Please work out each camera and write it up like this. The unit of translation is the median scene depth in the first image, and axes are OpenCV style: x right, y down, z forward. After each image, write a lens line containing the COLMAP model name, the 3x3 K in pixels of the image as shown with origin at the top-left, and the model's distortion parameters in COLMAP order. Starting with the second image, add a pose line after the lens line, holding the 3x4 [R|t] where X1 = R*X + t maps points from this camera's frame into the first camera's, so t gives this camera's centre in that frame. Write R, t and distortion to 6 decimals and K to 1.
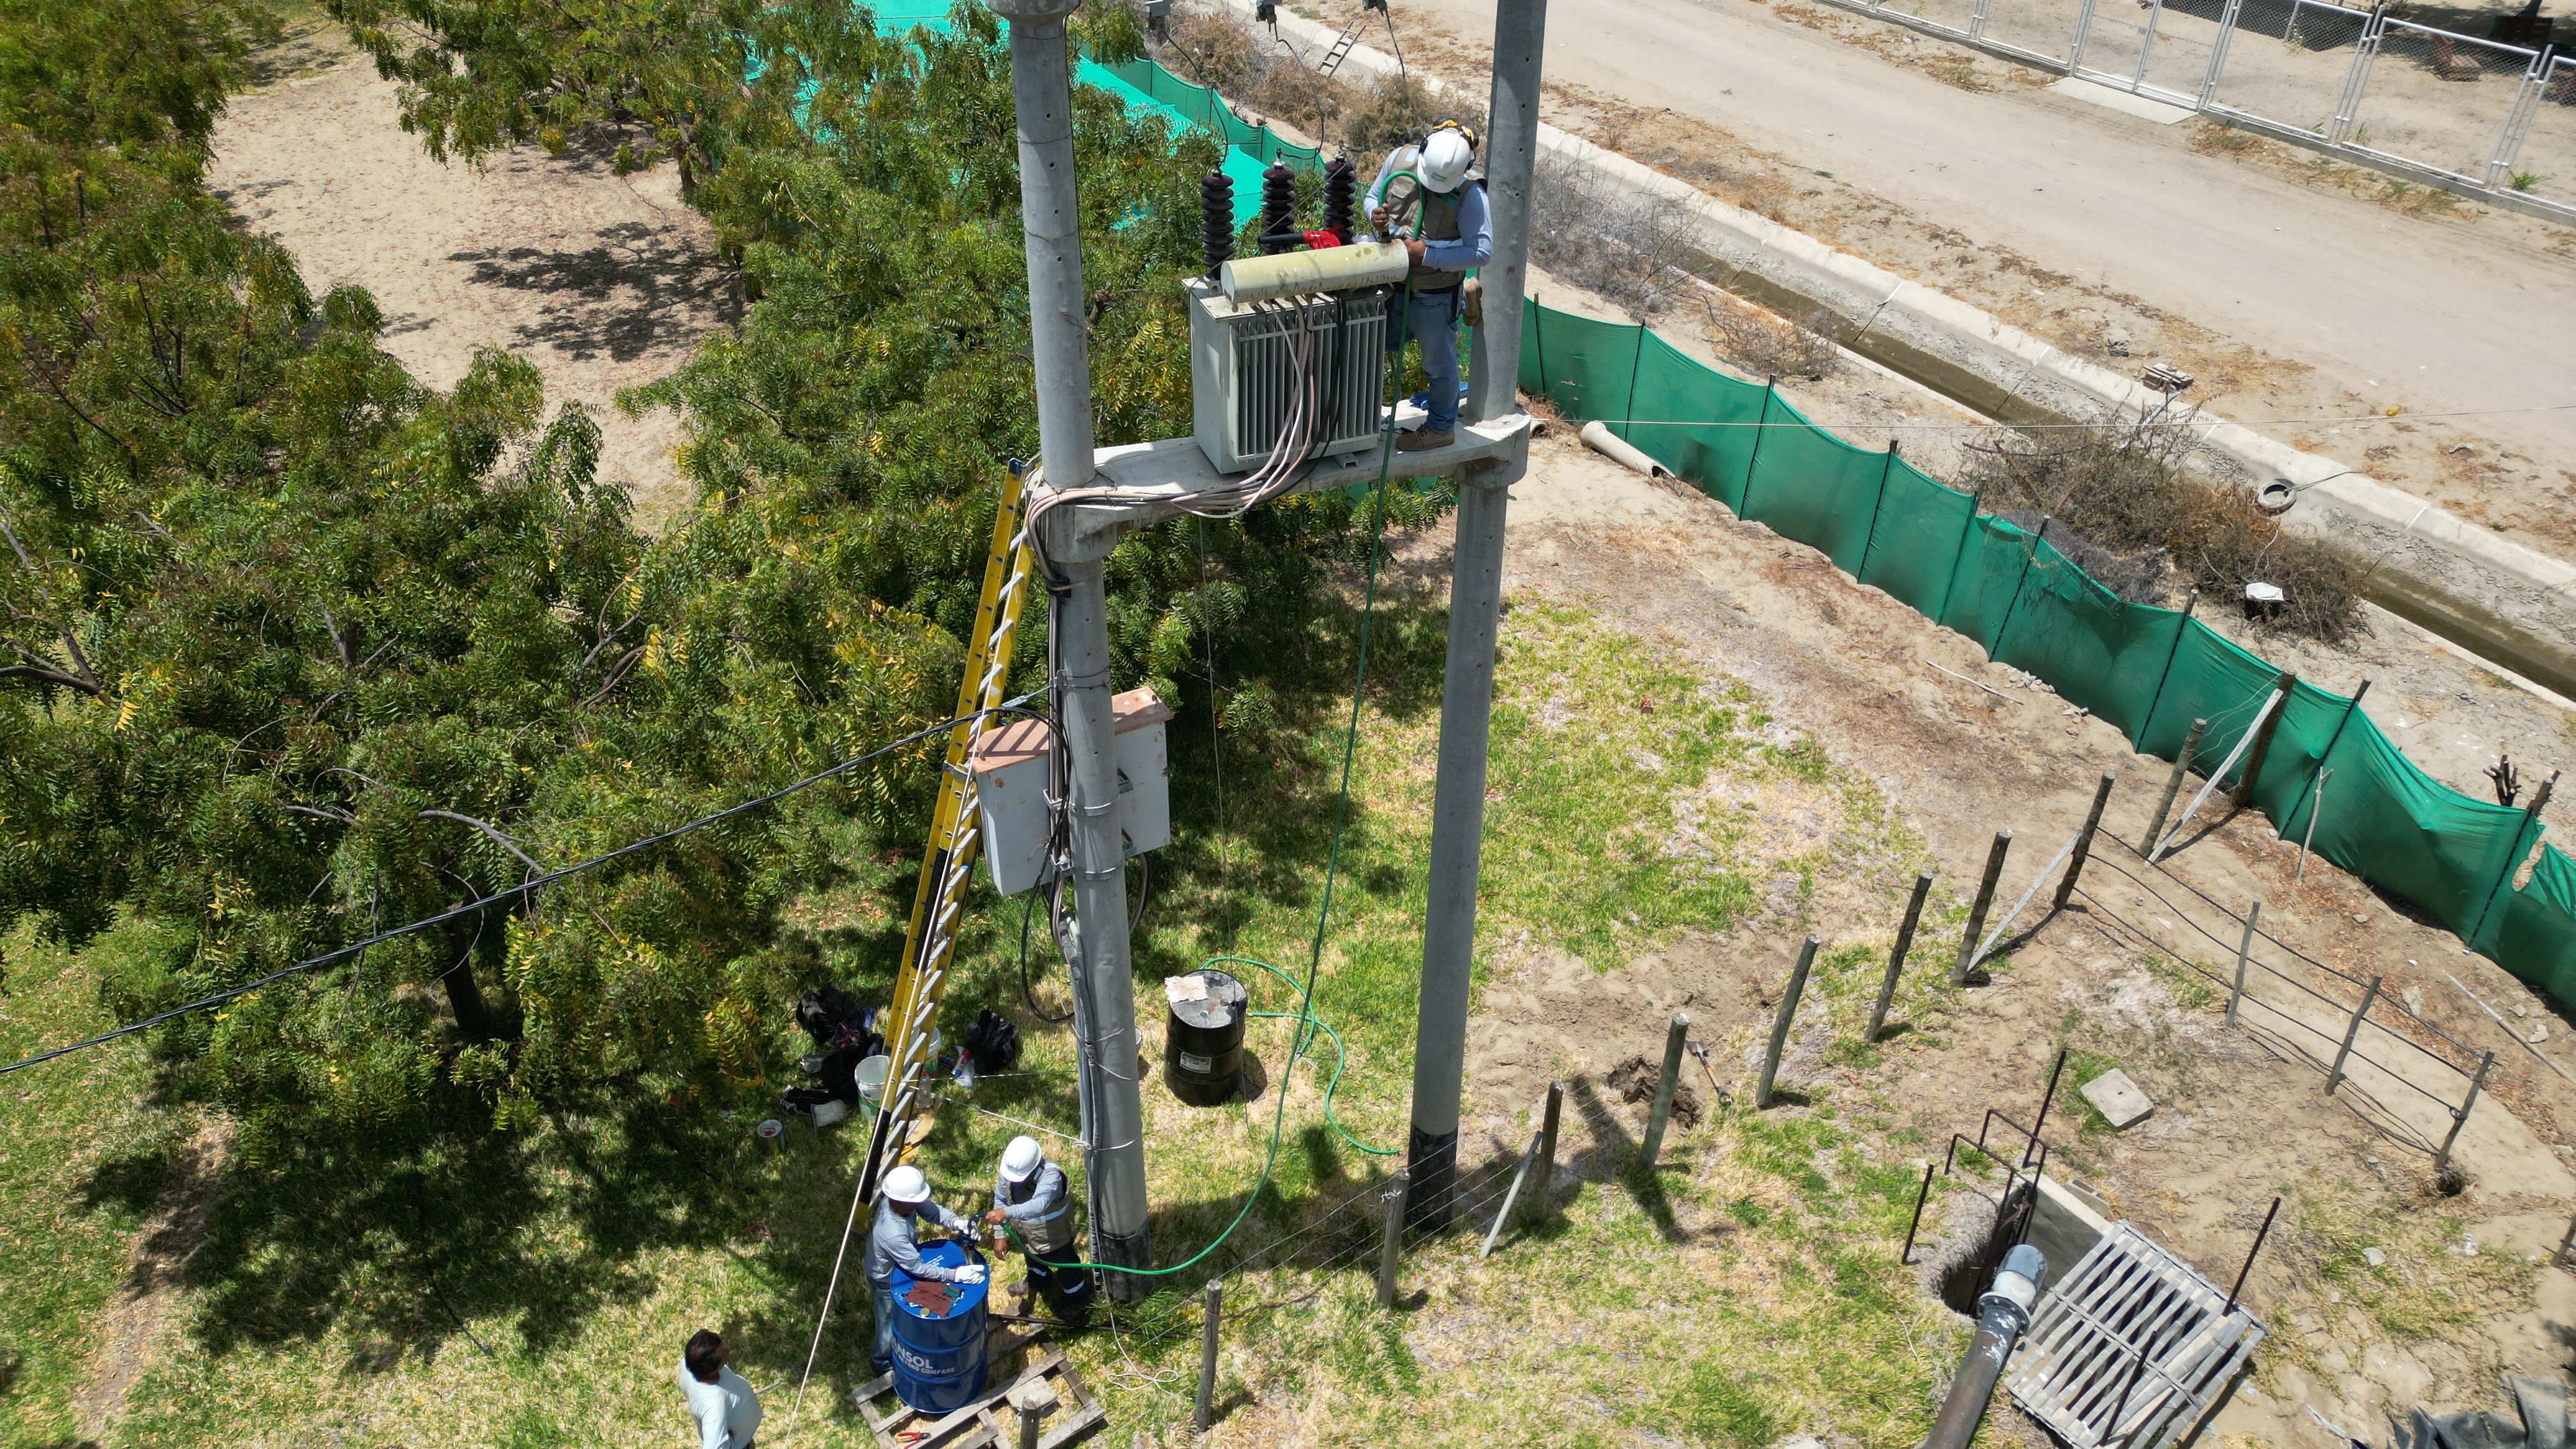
lens RADIAL K [[1801.9, 0, 1288.0], [0, 1801.9, 724.5], [0, 0, 1]] dist [0.065758, -0.061131]
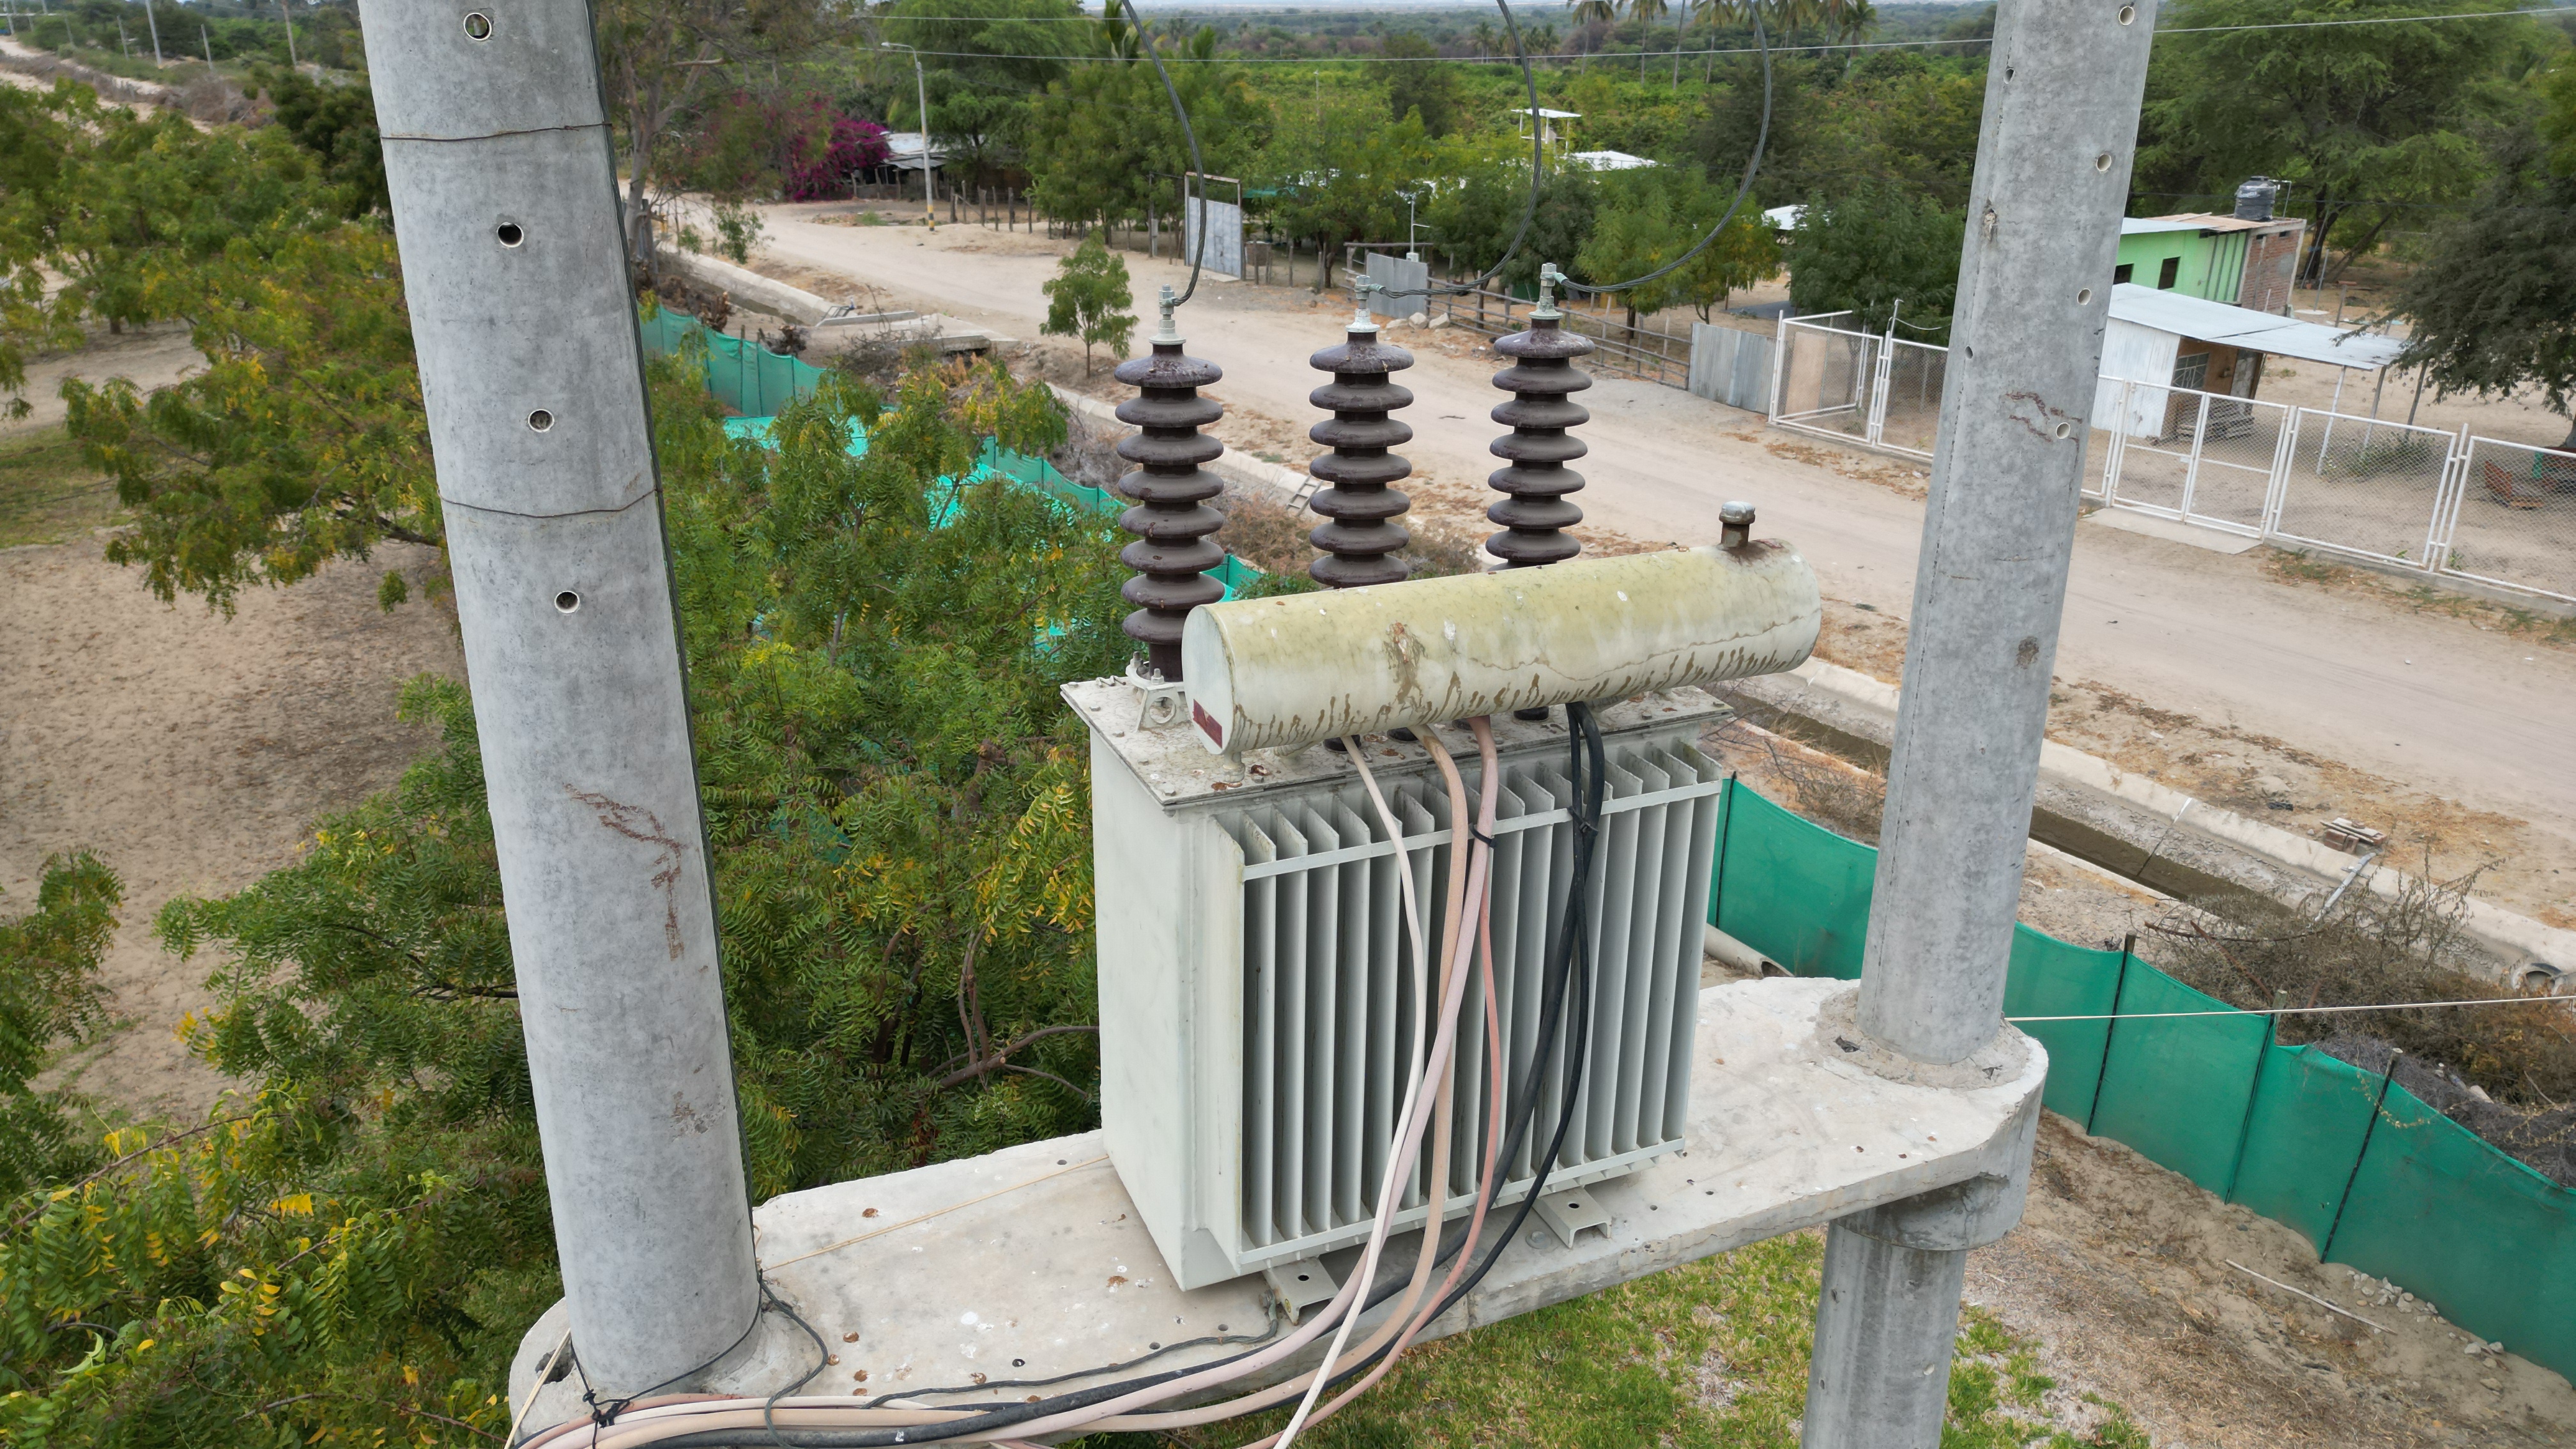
lens RADIAL K [[1801.9, 0, 1288.0], [0, 1801.9, 724.5], [0, 0, 1]] dist [0.065758, -0.061131]
pose [[0.999633, -0.012040, 0.024280, -0.008046], [0.017585, 0.969854, -0.243053, -0.048902], [-0.020621, 0.243390, 0.969709, 0.211223]]
